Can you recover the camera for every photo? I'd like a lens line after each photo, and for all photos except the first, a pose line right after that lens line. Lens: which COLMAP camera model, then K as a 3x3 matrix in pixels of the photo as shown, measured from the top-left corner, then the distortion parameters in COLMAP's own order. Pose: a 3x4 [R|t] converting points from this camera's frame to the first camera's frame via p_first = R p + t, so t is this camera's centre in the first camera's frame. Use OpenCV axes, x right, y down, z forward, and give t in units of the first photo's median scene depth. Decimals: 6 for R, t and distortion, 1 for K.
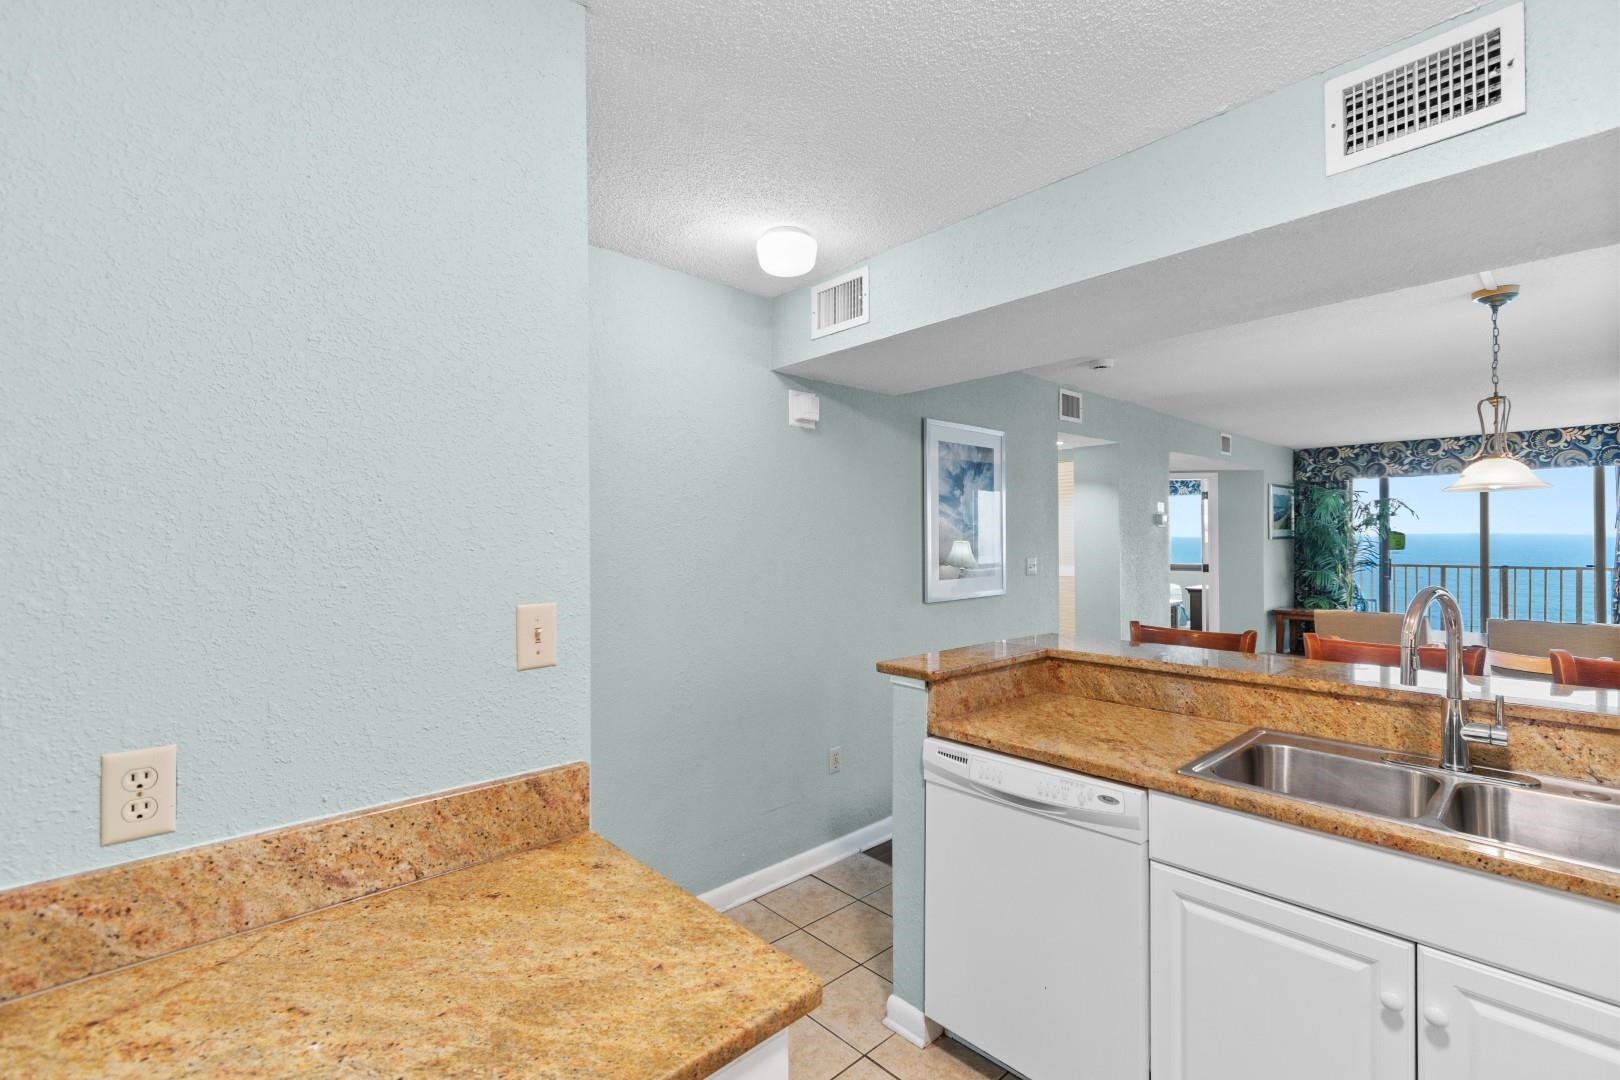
lens RADIAL K [[710.5, 0, 816.5], [0, 710.5, 545.2], [0, 0, 1]] dist [0.005494, -0.002680]
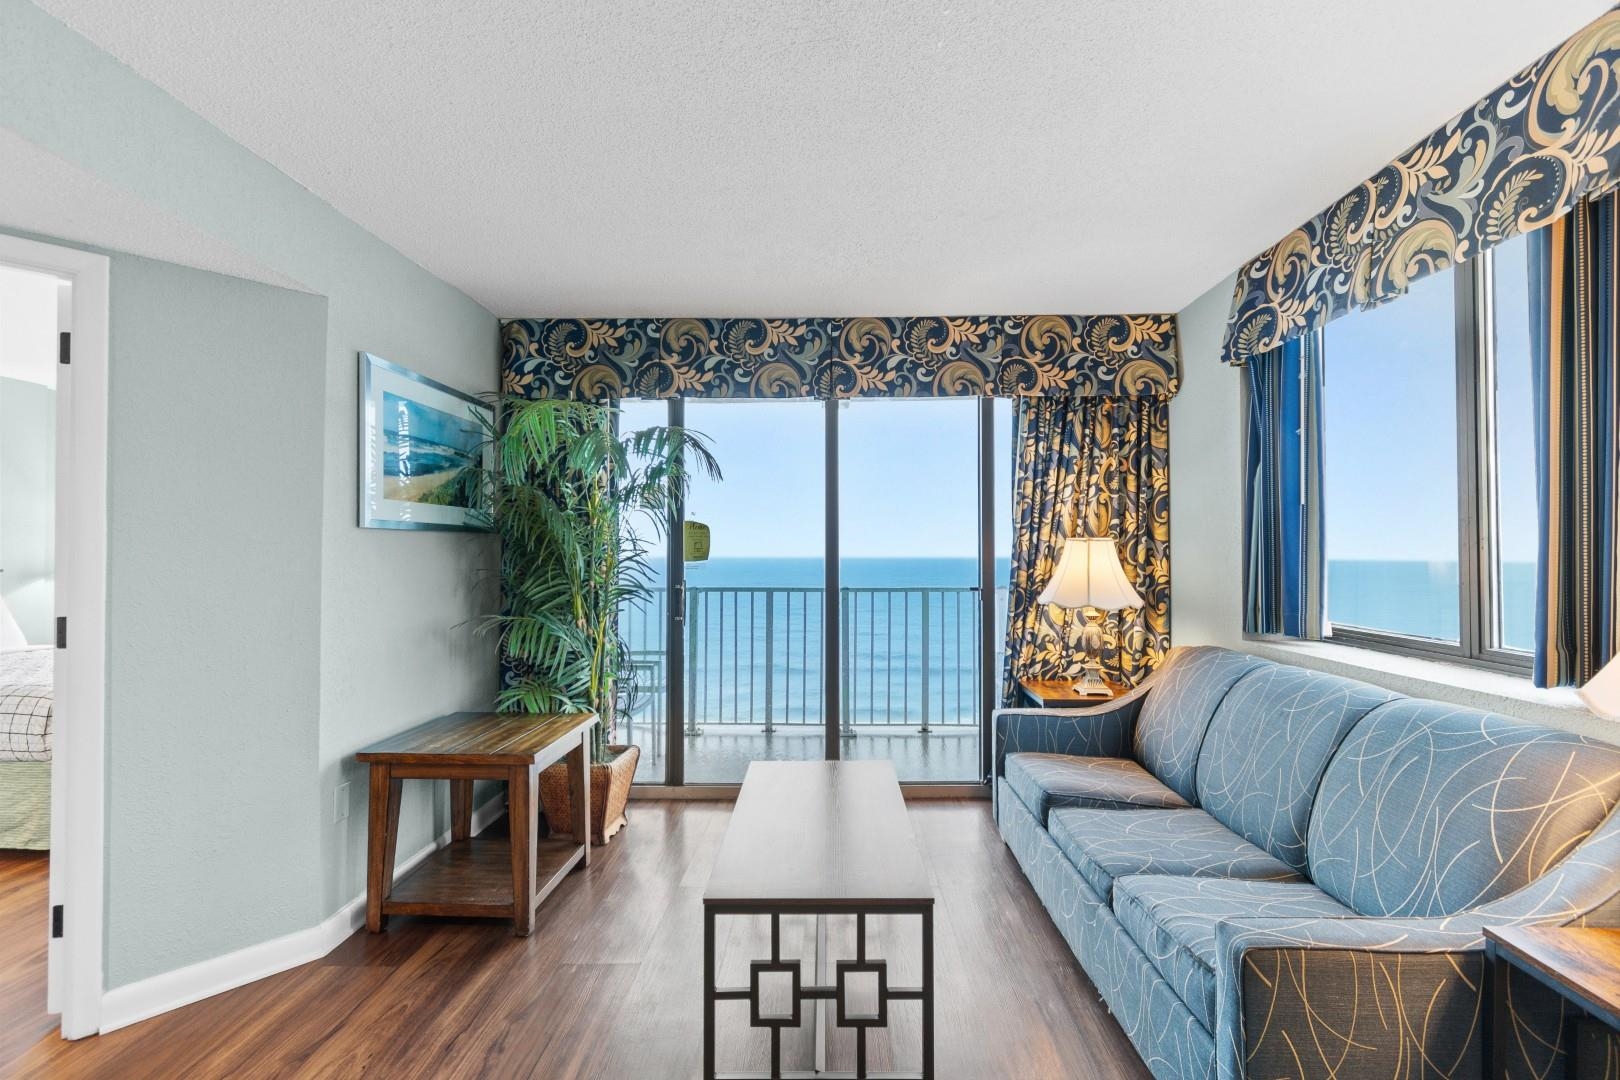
lens RADIAL K [[710.5, 0, 816.5], [0, 710.5, 545.2], [0, 0, 1]] dist [0.005494, -0.002680]
pose [[0.704453, 0.018288, 0.709515, 0.618650], [0.001815, 0.999618, -0.027568, 0.010364], [-0.709748, 0.020708, 0.704151, 0.705806]]
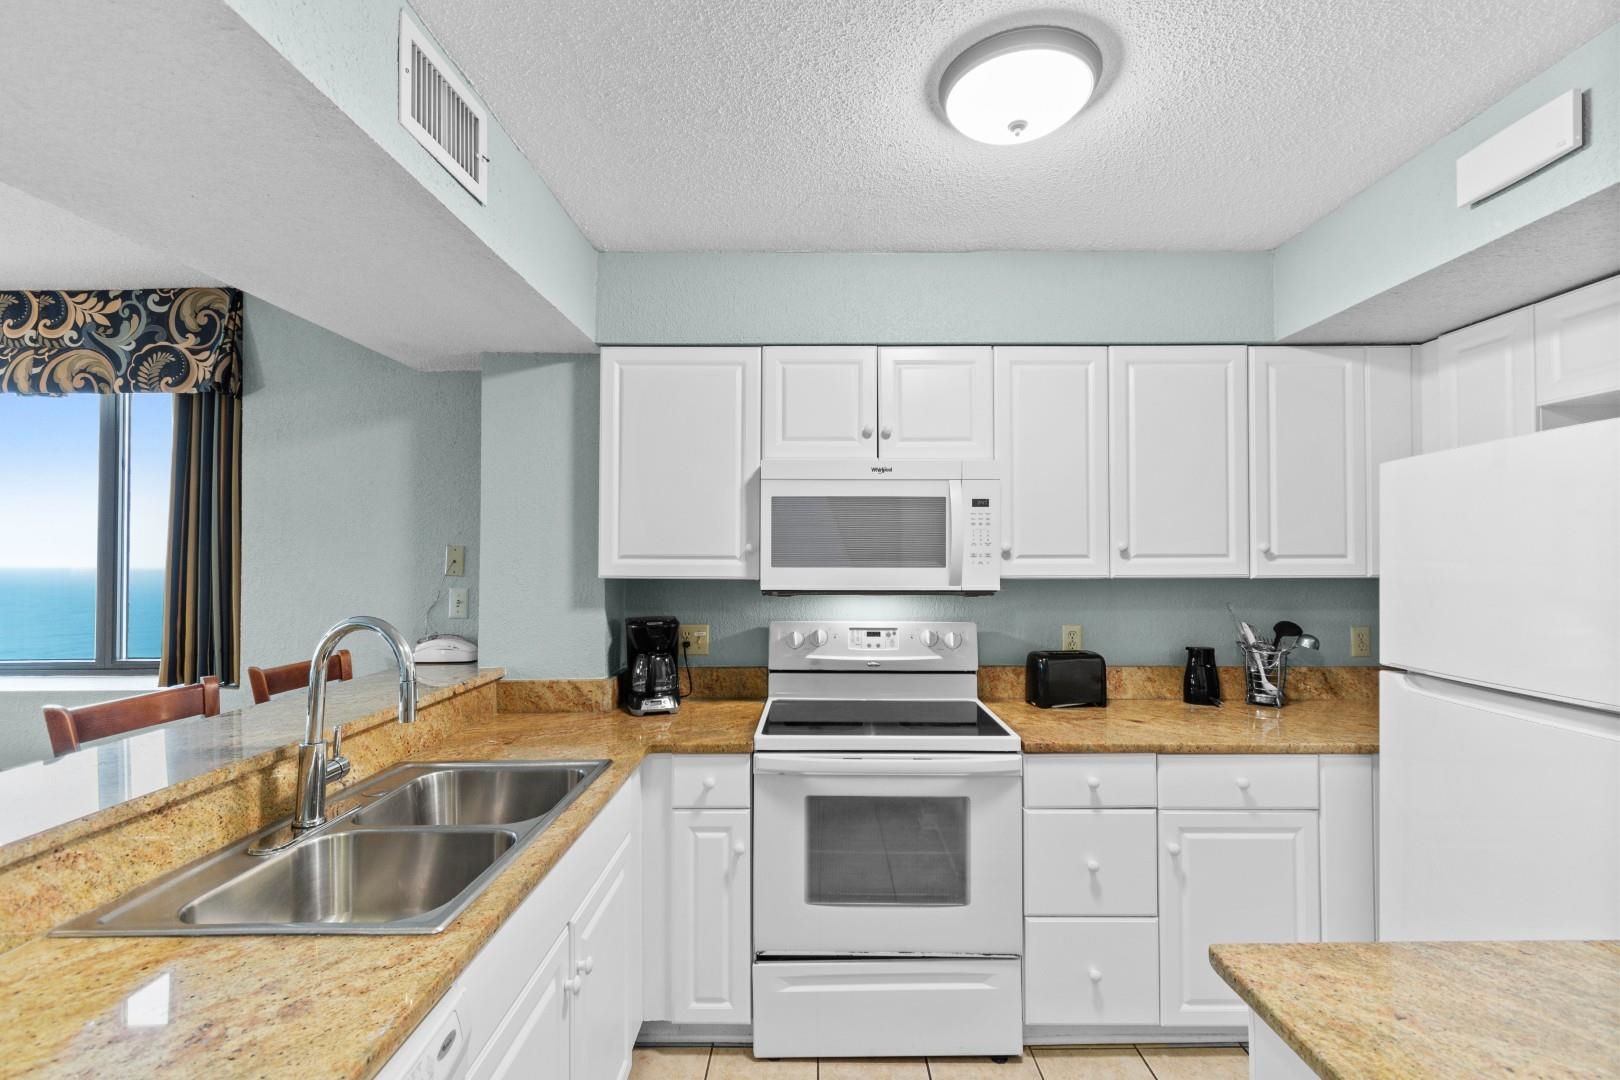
lens RADIAL K [[710.5, 0, 816.5], [0, 710.5, 545.2], [0, 0, 1]] dist [0.005494, -0.002680]
pose [[-0.730149, 0.023411, 0.682887, -0.039973], [0.017710, 0.999726, -0.015336, -0.001805], [-0.683058, 0.000896, -0.730363, 0.278282]]
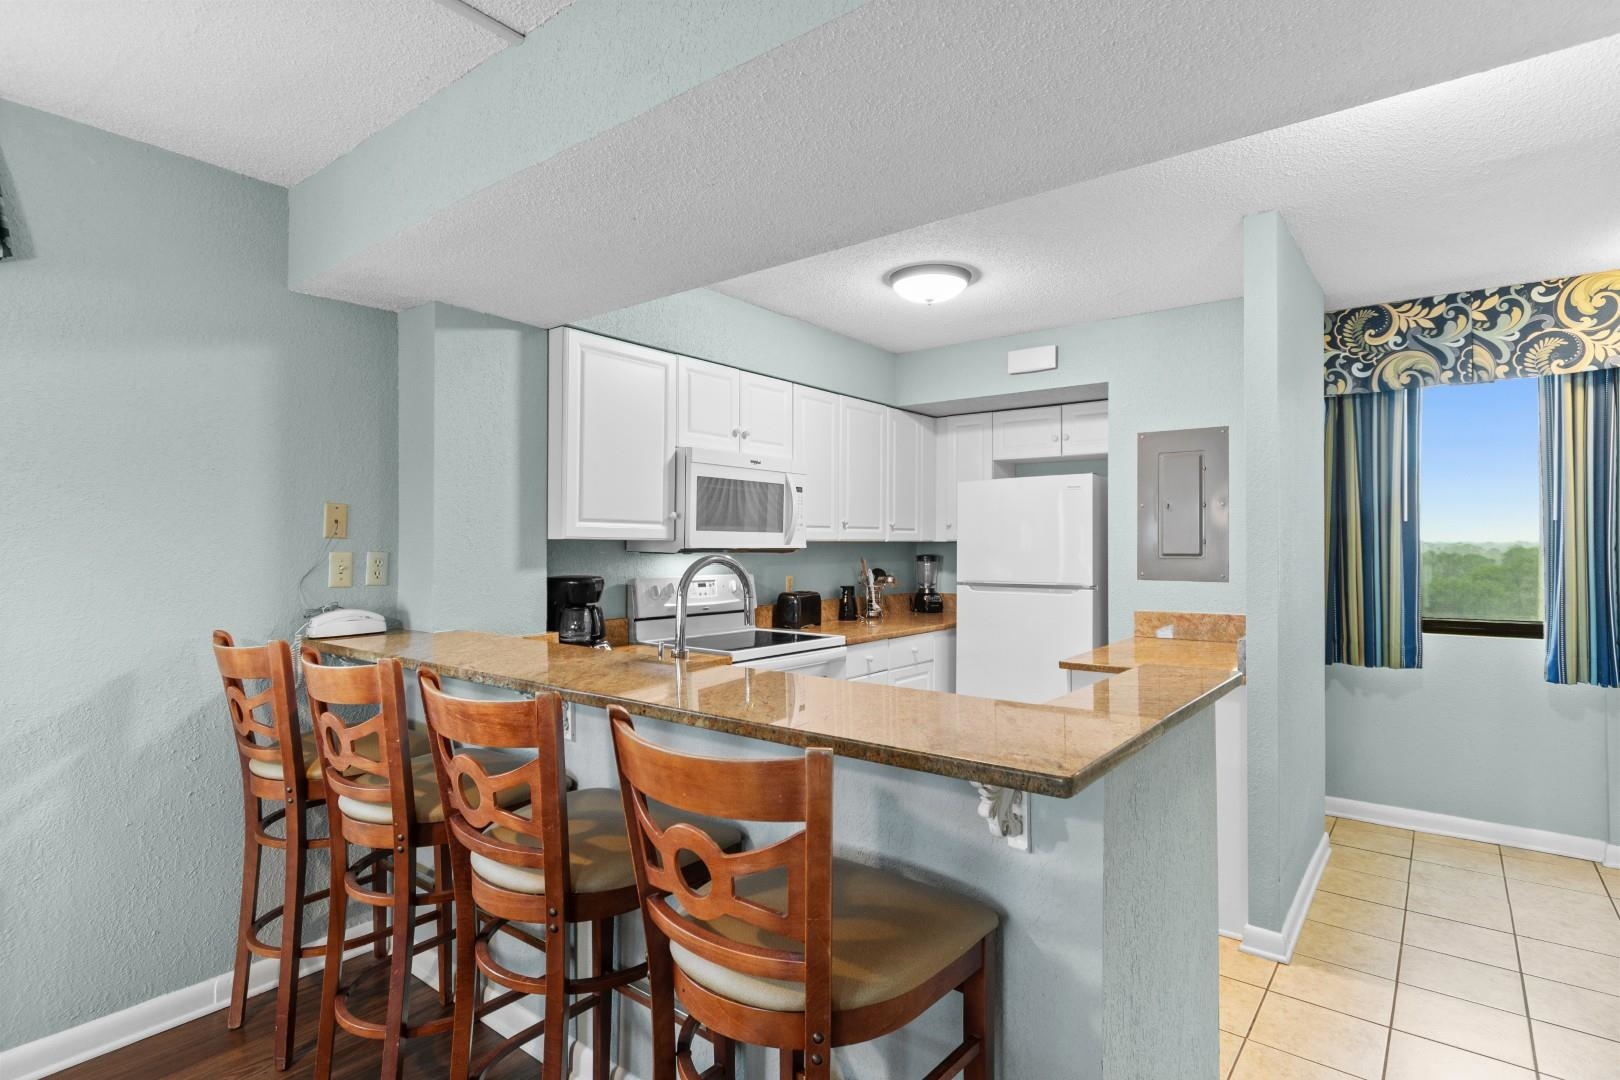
lens RADIAL K [[823.5, 0, 818.5], [0, 823.5, 548.3], [0, 0, 1]] dist [0.004093, -0.001801]
pose [[-0.986874, 0.011093, -0.161114, 0.201541], [0.008132, 0.999786, 0.019022, 0.004544], [0.161290, 0.017462, -0.986753, 0.544317]]
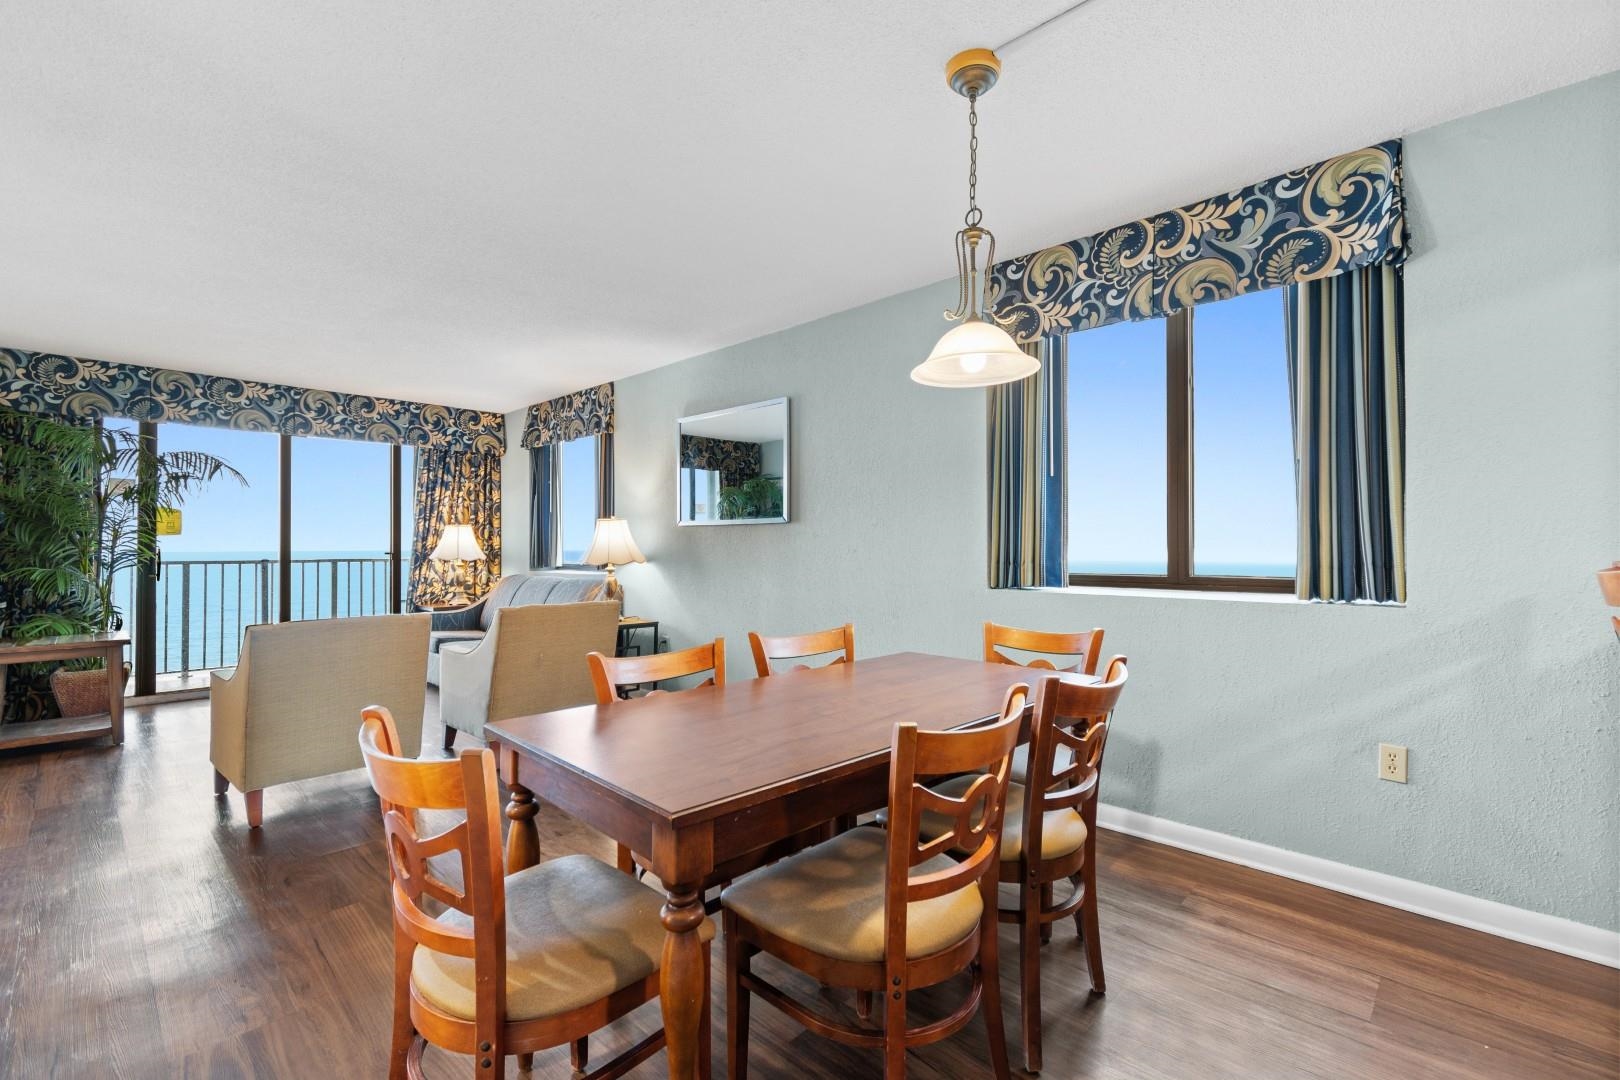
lens RADIAL K [[710.5, 0, 816.5], [0, 710.5, 545.2], [0, 0, 1]] dist [0.005494, -0.002680]
pose [[-0.052805, 0.011373, 0.998540, 0.133855], [0.012328, 0.999866, -0.010736, 0.034929], [-0.998529, 0.011743, -0.052939, 0.494106]]
